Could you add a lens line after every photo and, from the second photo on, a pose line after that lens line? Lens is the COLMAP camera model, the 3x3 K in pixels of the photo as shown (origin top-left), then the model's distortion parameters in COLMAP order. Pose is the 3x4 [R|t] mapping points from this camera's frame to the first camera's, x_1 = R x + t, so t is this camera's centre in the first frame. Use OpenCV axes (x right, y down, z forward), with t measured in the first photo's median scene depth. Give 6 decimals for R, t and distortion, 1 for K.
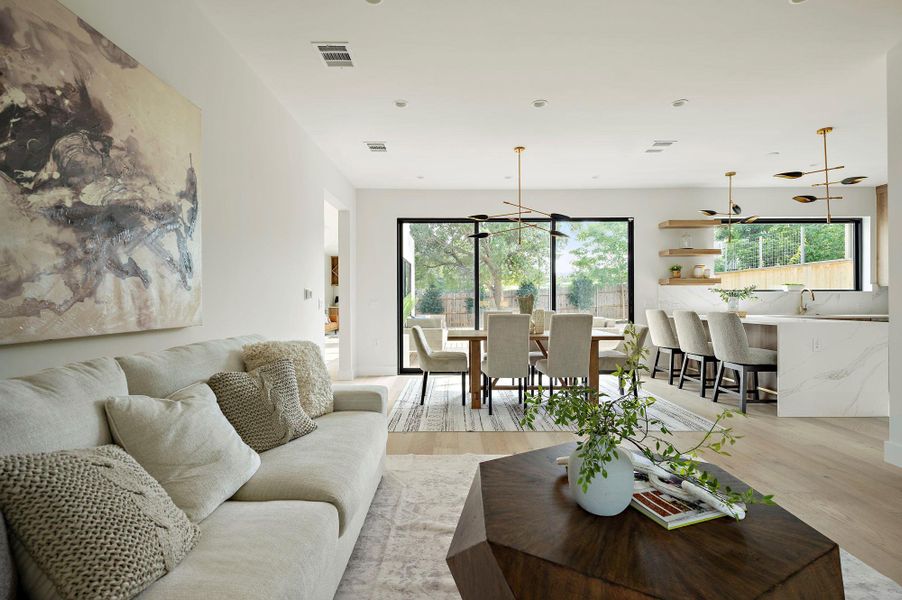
lens RADIAL K [[412.1, 0, 453.4], [0, 412.1, 300.5], [0, 0, 1]] dist [0.001857, 0.000245]
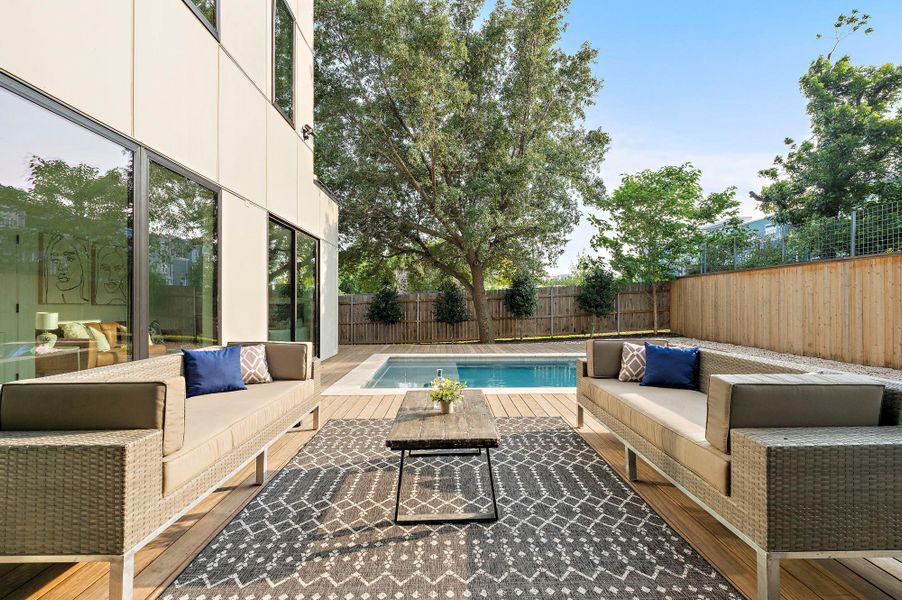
lens RADIAL K [[412.1, 0, 453.4], [0, 412.1, 300.5], [0, 0, 1]] dist [0.001857, 0.000245]
pose [[0.999785, 0.002979, 0.020522, 0.161450], [-0.002802, 0.999959, -0.008627, 0.000650], [-0.020547, 0.008567, 0.999752, 1.018375]]
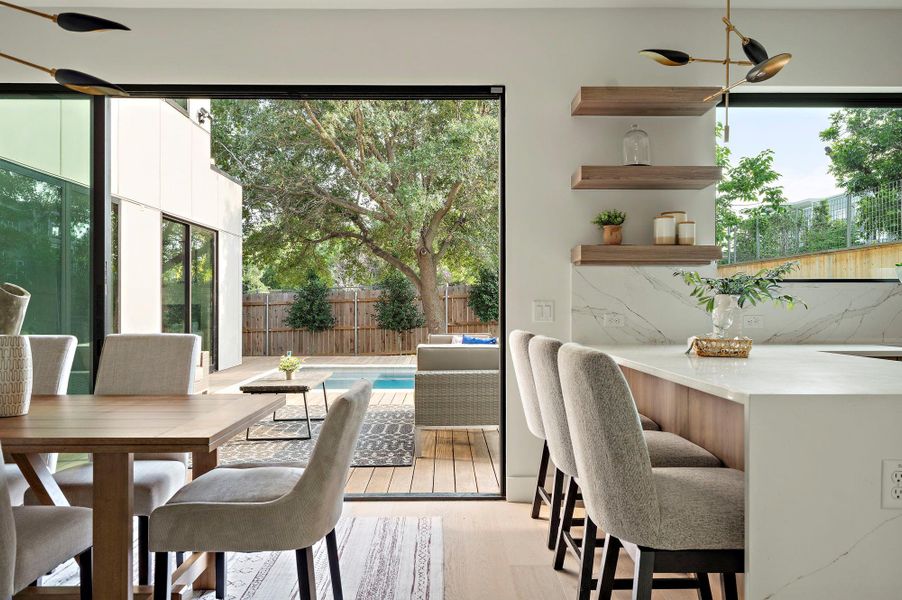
lens RADIAL K [[691.7, 0, 455.7], [0, 691.7, 299.6], [0, 0, 1]] dist [0.011903, 0.002337]
pose [[0.999895, 0.004114, 0.013882, 0.403344], [-0.004008, 0.999963, -0.007640, -0.000151], [-0.013913, 0.007583, 0.999874, 0.385093]]
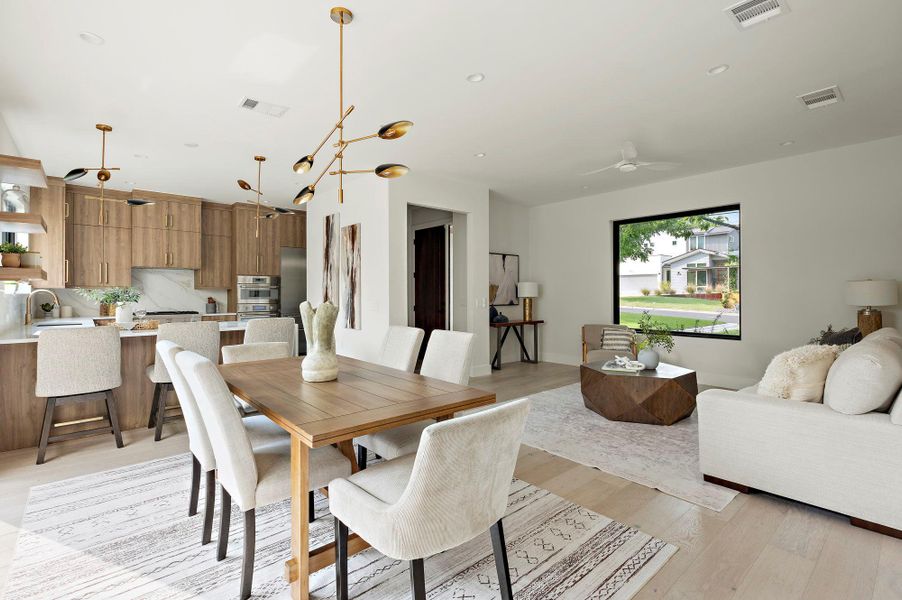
lens RADIAL K [[423.0, 0, 450.5], [0, 423.0, 297.6], [0, 0, 1]] dist [0.002916, 0.000347]
pose [[-0.657038, -0.004430, 0.753845, -0.246827], [0.004859, 0.999937, 0.010112, -0.019741], [-0.753842, 0.010307, -0.656975, 0.963876]]
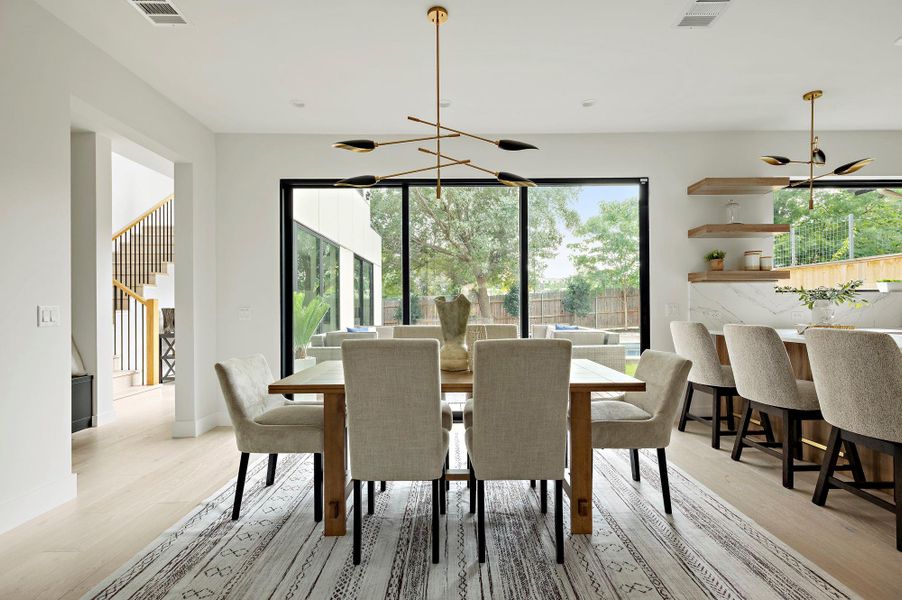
lens RADIAL K [[414.6, 0, 454.3], [0, 414.6, 304.8], [0, 0, 1]] dist [0.000714, -0.000102]
pose [[0.999990, -0.002976, 0.003243, 0.137957], [0.002993, 0.999981, -0.005418, -0.000244], [-0.003227, 0.005428, 0.999980, 0.373108]]
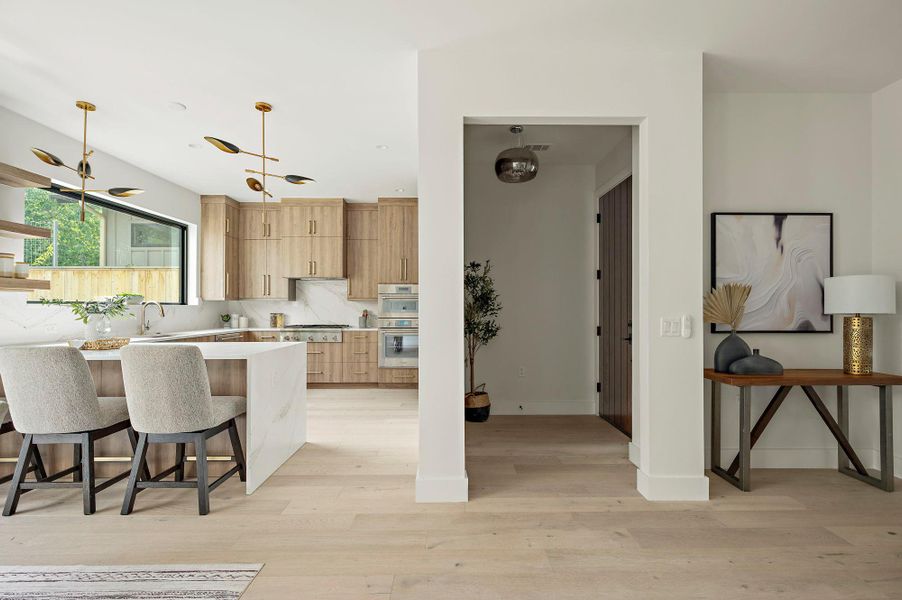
lens RADIAL K [[414.6, 0, 454.3], [0, 414.6, 304.8], [0, 0, 1]] dist [0.000714, -0.000102]
pose [[-0.010961, 0.008623, 0.999903, 0.068025], [0.001634, 0.999962, -0.008606, -0.014721], [-0.999939, 0.001540, -0.010975, 0.445918]]
